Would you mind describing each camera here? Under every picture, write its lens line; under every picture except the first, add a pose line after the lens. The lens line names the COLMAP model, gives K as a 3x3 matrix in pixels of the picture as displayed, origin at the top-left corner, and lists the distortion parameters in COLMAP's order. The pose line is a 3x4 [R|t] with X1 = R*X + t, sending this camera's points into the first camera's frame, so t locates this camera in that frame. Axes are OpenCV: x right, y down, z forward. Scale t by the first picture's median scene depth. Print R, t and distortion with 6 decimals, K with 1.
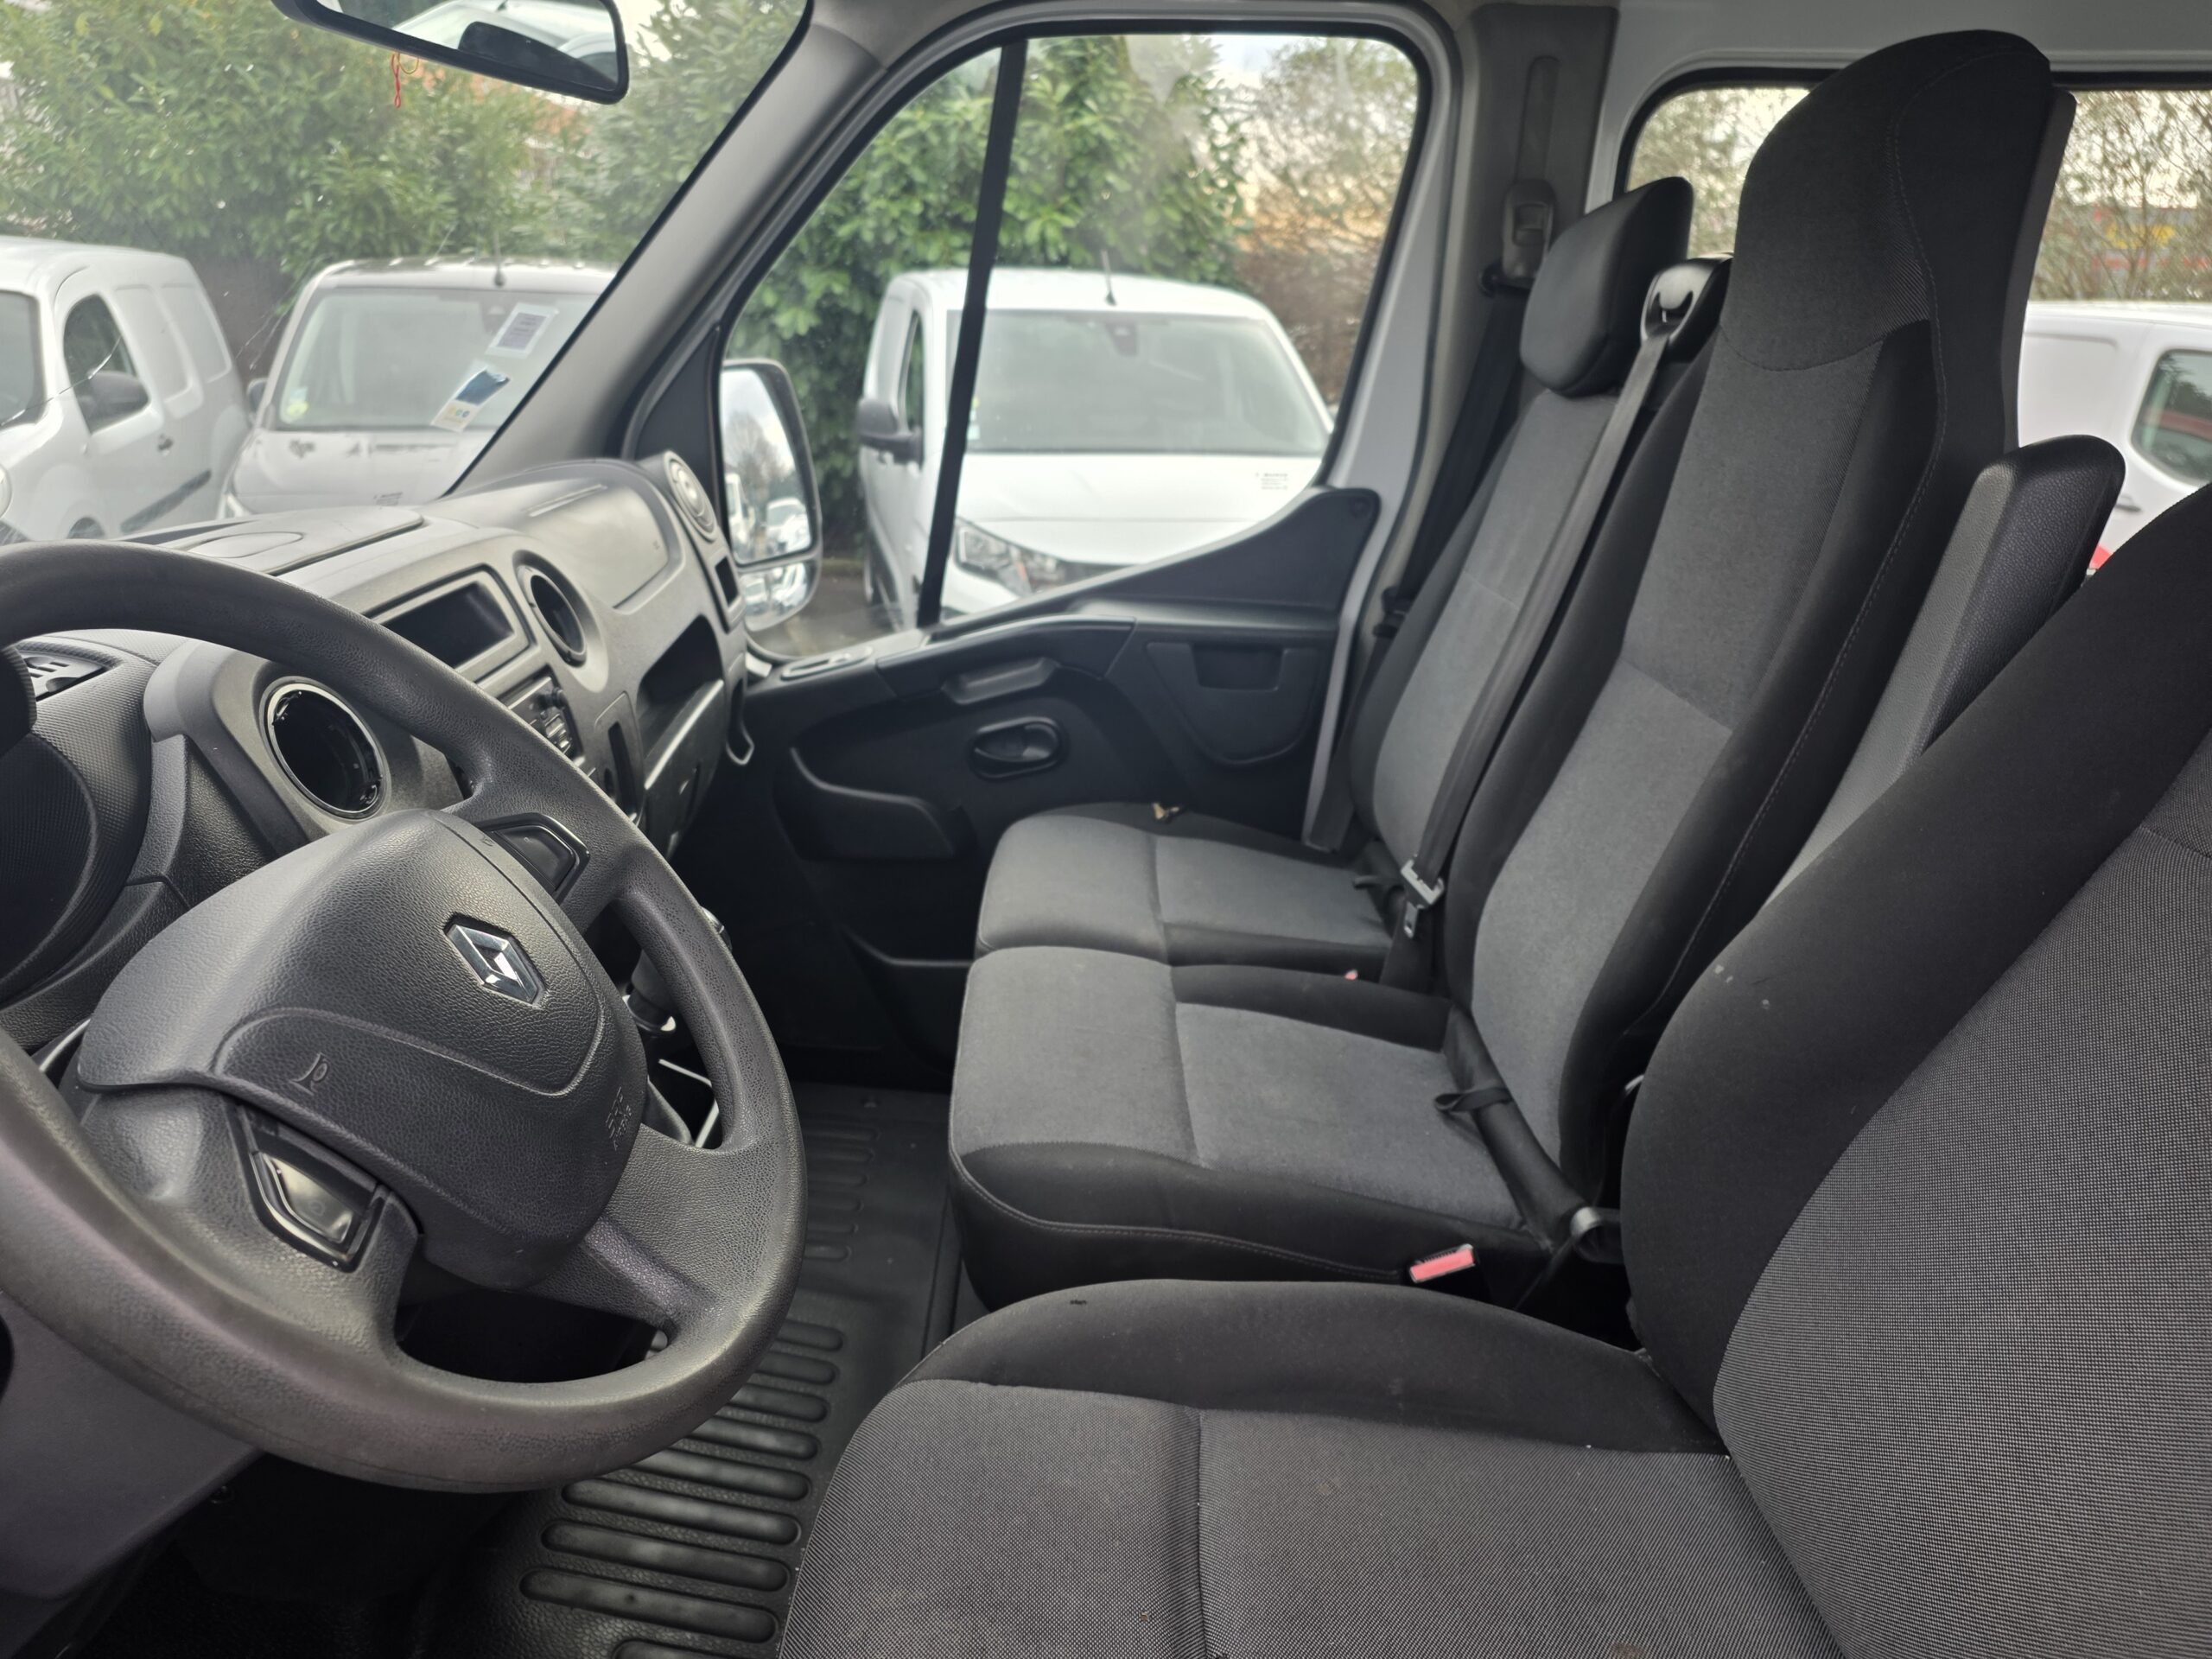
lens RADIAL K [[1463.5, 0, 1155.8], [0, 1463.5, 877.4], [0, 0, 1]] dist [0.054176, -0.042518]
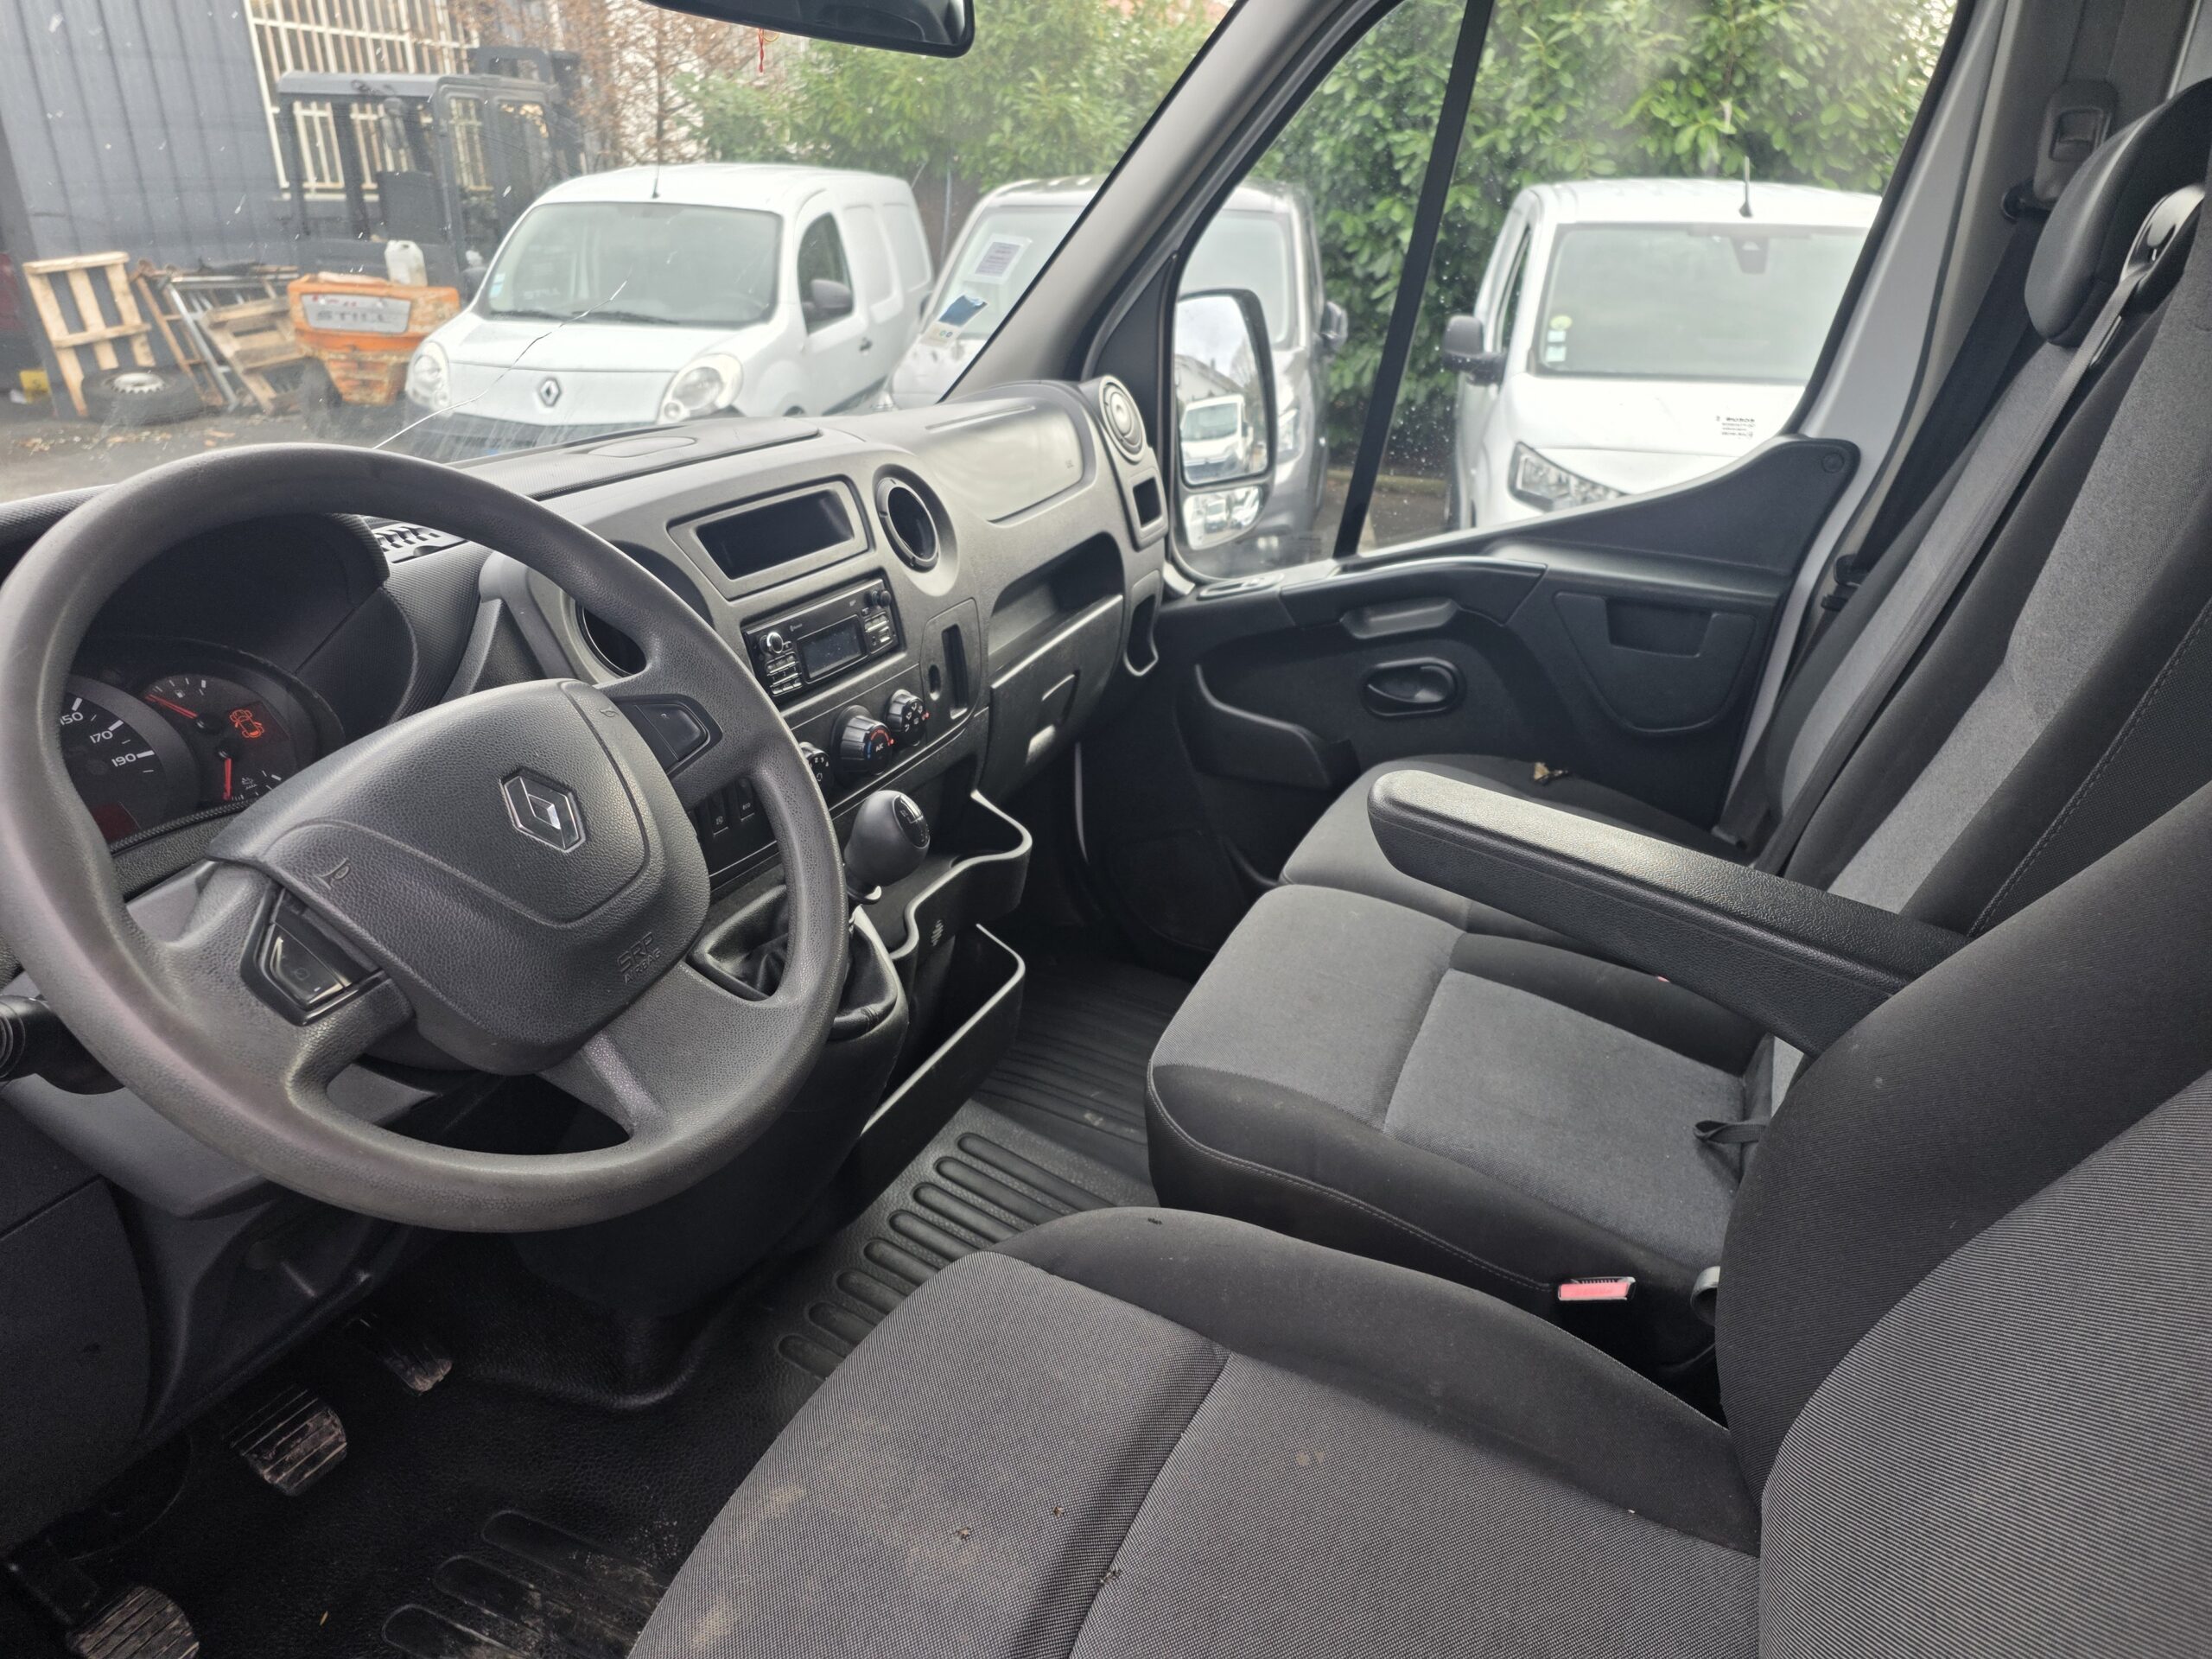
lens RADIAL K [[1463.5, 0, 1143.9], [0, 1463.5, 866.2], [0, 0, 1]] dist [0.054176, -0.042518]
pose [[0.917016, 0.161161, -0.364840, 0.398148], [-0.144959, 0.986846, 0.071569, -0.049282], [0.371575, -0.012743, 0.928315, 0.044270]]
